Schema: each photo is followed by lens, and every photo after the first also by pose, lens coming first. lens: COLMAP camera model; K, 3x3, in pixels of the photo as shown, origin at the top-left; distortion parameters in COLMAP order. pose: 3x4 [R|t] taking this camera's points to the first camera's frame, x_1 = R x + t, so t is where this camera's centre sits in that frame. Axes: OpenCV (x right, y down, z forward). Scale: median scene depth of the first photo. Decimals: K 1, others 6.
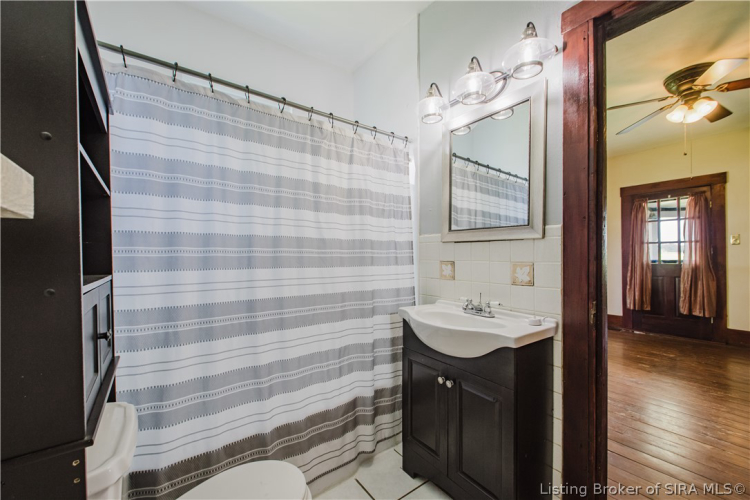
lens RADIAL K [[299.8, 0, 368.0], [0, 299.8, 255.4], [0, 0, 1]] dist [0.009521, -0.003518]
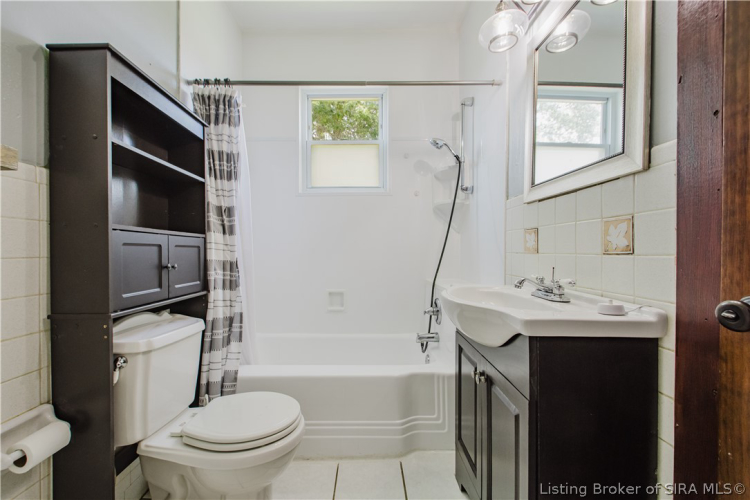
lens RADIAL K [[299.8, 0, 370.7], [0, 299.8, 254.4], [0, 0, 1]] dist [0.009521, -0.003518]
pose [[0.805199, 0.009306, -0.592932, 0.463995], [-0.006997, 0.999956, 0.006192, 0.097792], [0.592964, -0.000838, 0.805229, 0.201940]]
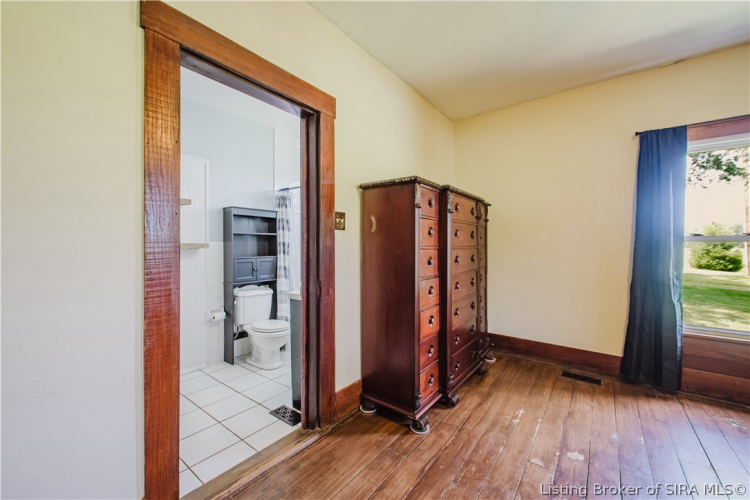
lens RADIAL K [[299.8, 0, 375.4], [0, 299.8, 247.7], [0, 0, 1]] dist [0.009521, -0.003518]
pose [[0.273544, 0.011395, -0.961792, 2.029236], [-0.000258, 0.999931, 0.011774, -0.054666], [0.961860, -0.002973, 0.273528, 0.792788]]
